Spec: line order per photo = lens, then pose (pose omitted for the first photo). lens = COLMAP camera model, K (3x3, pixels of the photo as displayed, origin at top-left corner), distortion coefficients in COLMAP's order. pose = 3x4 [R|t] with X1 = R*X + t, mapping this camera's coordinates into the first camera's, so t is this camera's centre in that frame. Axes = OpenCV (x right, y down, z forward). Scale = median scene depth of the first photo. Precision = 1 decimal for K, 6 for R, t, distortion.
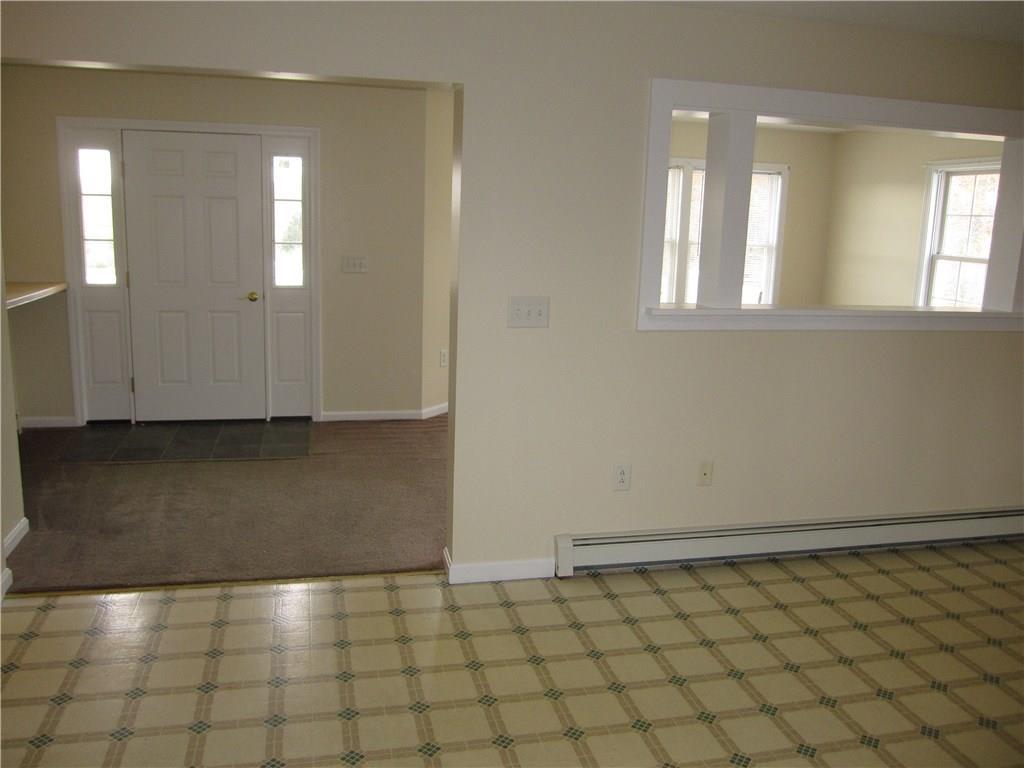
lens RADIAL K [[844.9, 0, 512.0], [0, 844.9, 384.0], [0, 0, 1]] dist [-0.061528, -0.000813]
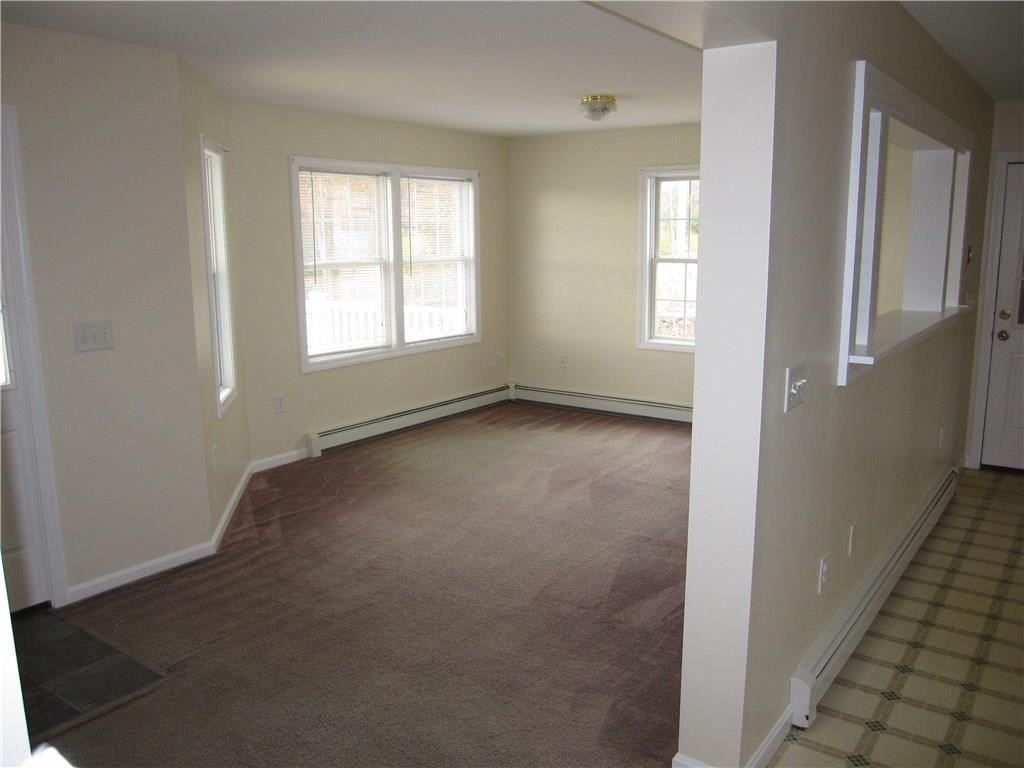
lens RADIAL K [[844.9, 0, 512.0], [0, 844.9, 384.0], [0, 0, 1]] dist [-0.061528, -0.000813]
pose [[0.759067, -0.151866, 0.633052, -0.310088], [0.155823, 0.986528, 0.049822, -0.082273], [-0.632089, 0.060826, 0.772505, 0.318866]]
